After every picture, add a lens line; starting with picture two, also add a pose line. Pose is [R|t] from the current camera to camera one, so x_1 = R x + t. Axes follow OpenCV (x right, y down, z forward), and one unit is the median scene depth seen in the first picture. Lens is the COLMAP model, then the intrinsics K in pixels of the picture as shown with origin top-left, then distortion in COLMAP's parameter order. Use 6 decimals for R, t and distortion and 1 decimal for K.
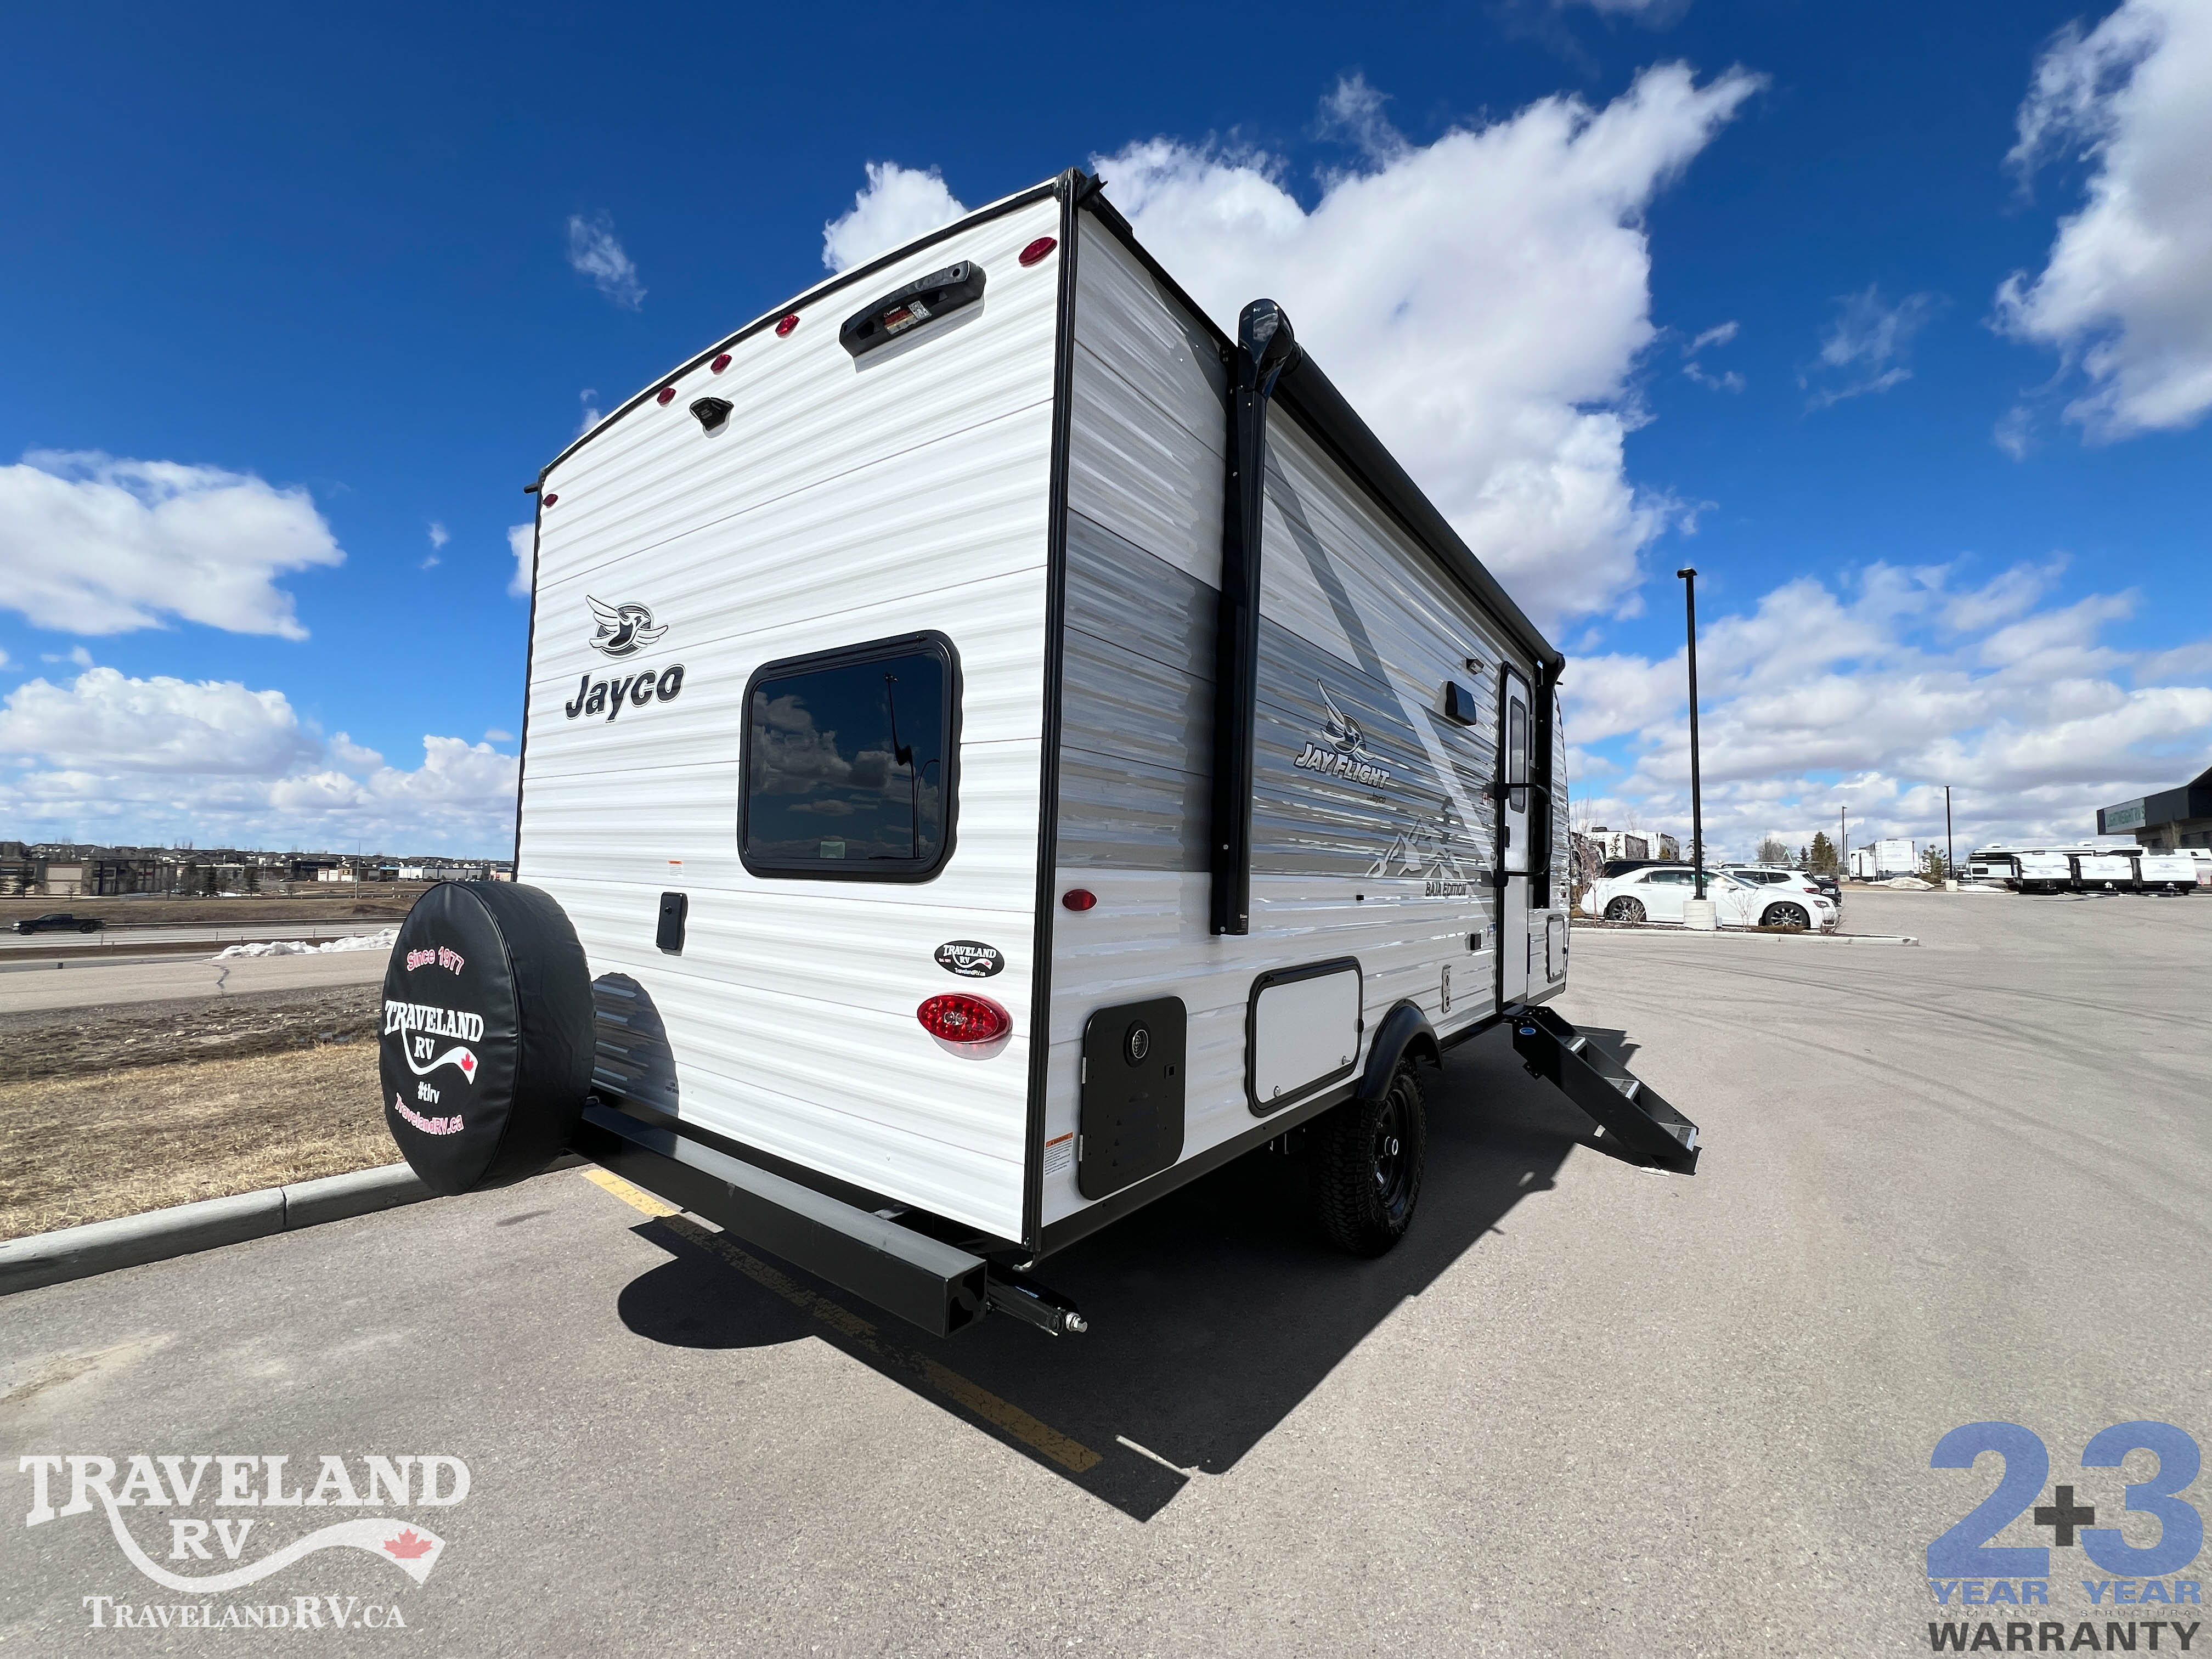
lens RADIAL K [[883.2, 0, 1094.3], [0, 883.2, 828.0], [0, 0, 1]] dist [-0.002301, 0.001168]
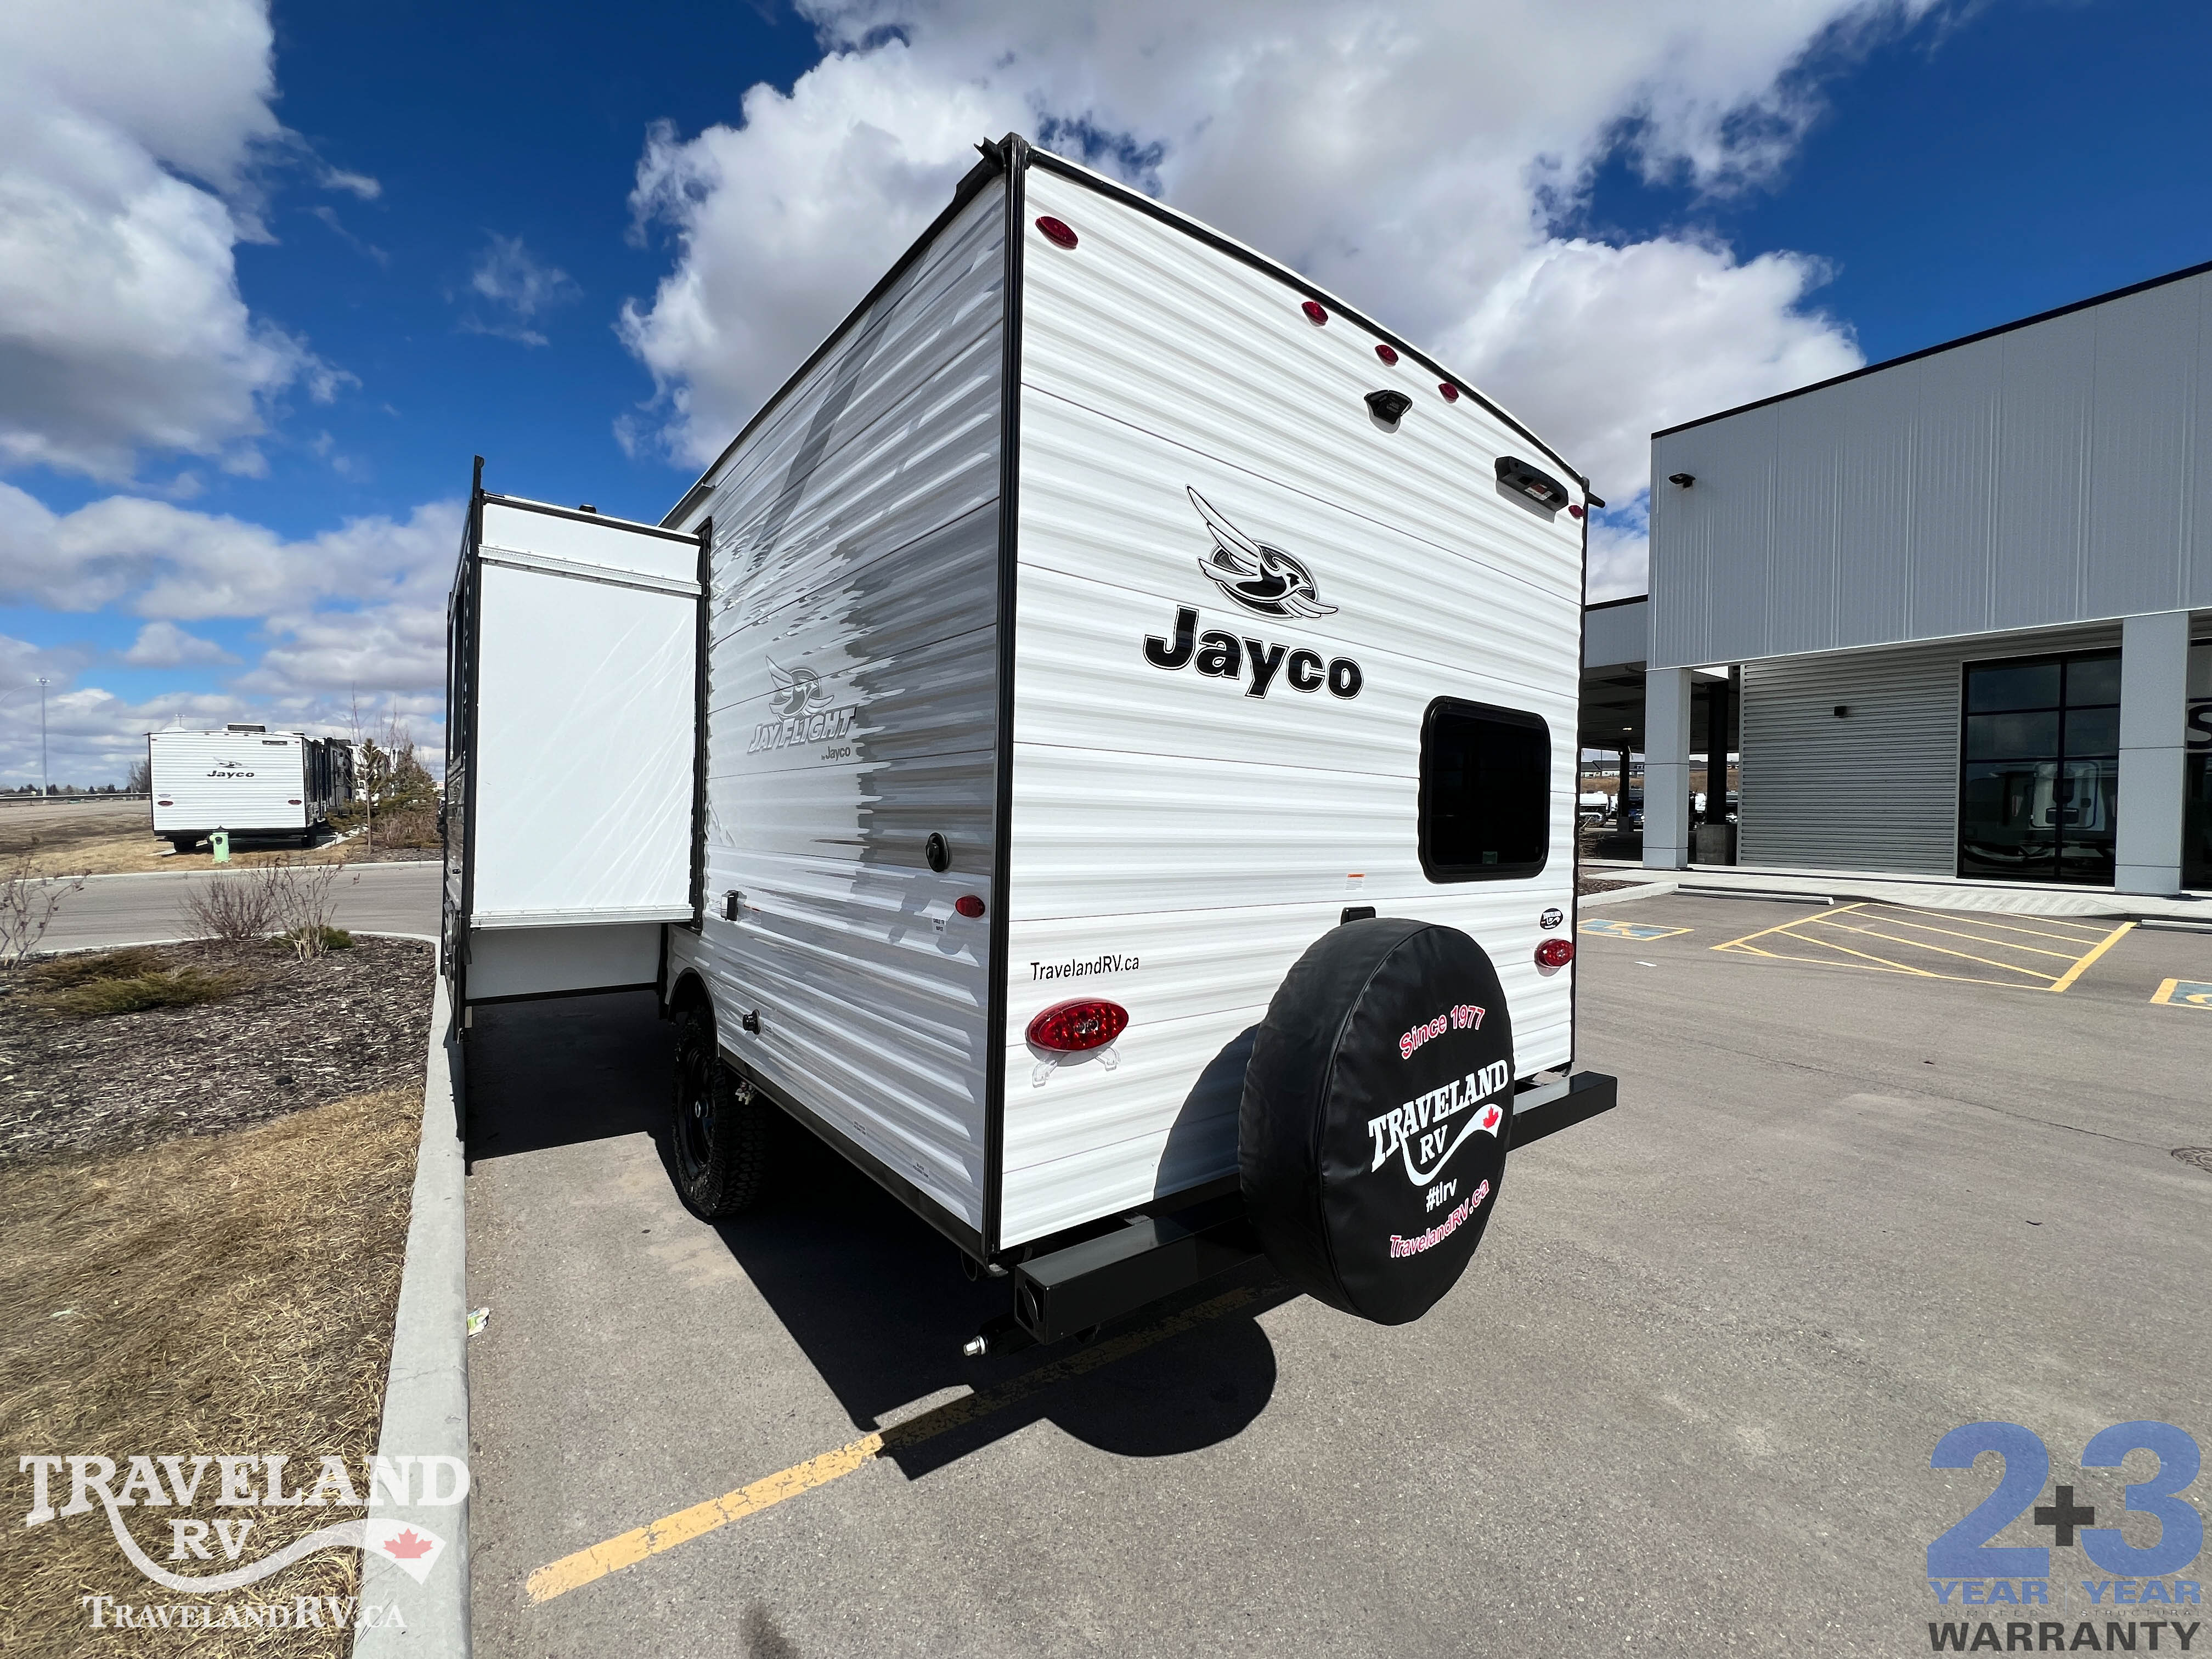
lens RADIAL K [[883.2, 0, 1112.3], [0, 883.2, 832.4], [0, 0, 1]] dist [-0.002301, 0.001168]
pose [[0.249059, -0.034802, 0.967863, -1.312958], [-0.061914, 0.996738, 0.051772, -0.036743], [-0.966507, -0.072819, 0.246091, 0.924394]]
